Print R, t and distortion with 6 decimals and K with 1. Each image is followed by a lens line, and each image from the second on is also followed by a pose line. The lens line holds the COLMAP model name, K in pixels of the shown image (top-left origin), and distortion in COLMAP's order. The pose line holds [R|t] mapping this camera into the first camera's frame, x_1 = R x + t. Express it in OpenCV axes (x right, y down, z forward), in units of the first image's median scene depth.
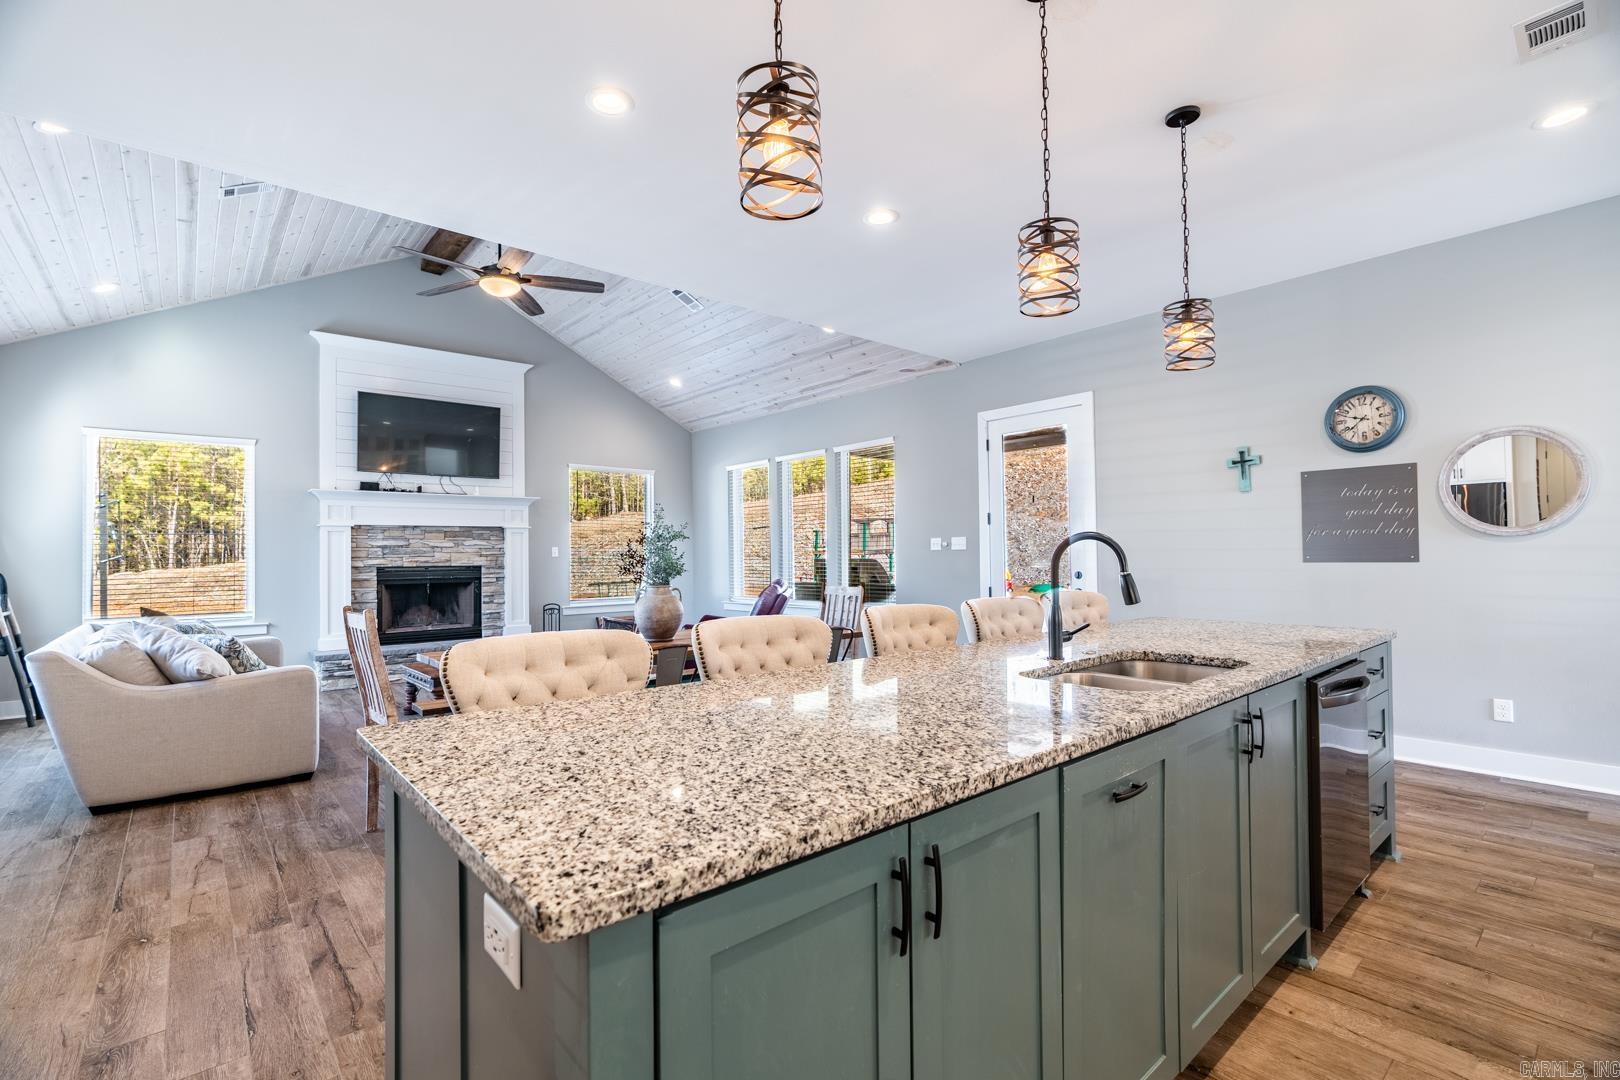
lens RADIAL K [[729.8, 0, 806.7], [0, 729.8, 542.3], [0, 0, 1]] dist [-0.005123, 0.001507]
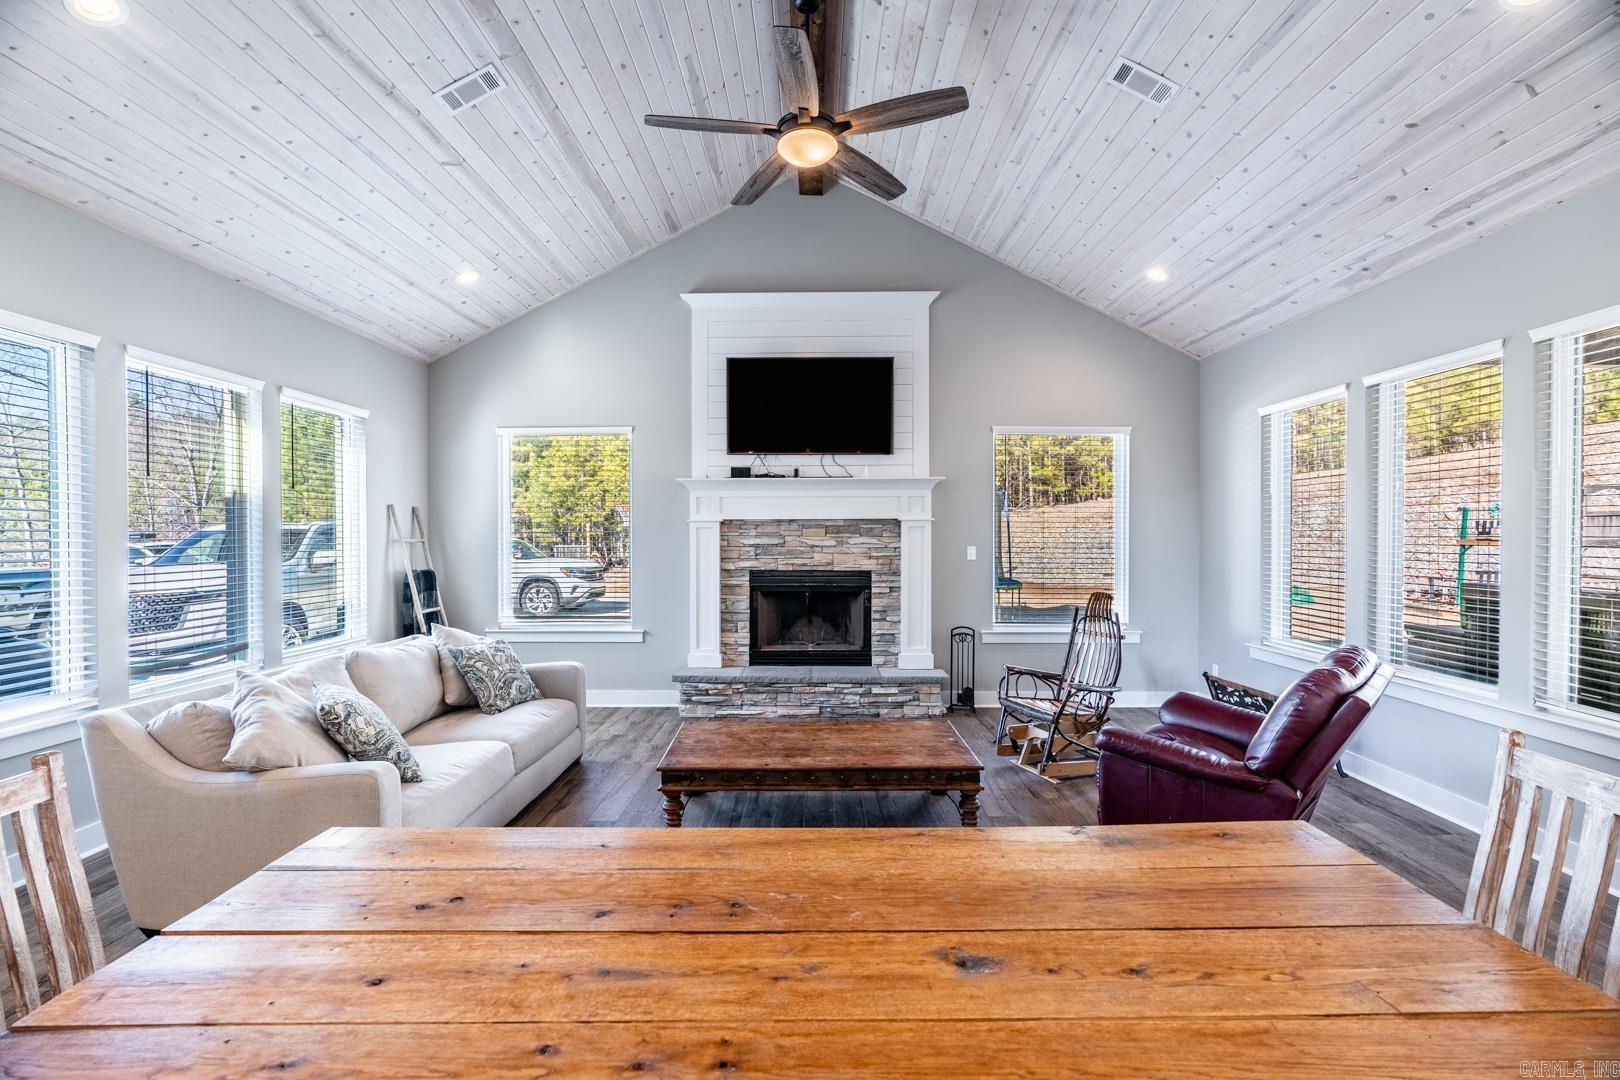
lens RADIAL K [[729.8, 0, 806.7], [0, 729.8, 542.3], [0, 0, 1]] dist [-0.005123, 0.001507]
pose [[0.750201, 0.018413, -0.660954, 0.003605], [0.002915, 0.999510, 0.031152, -0.023669], [0.661204, -0.025297, 0.749780, 0.433643]]
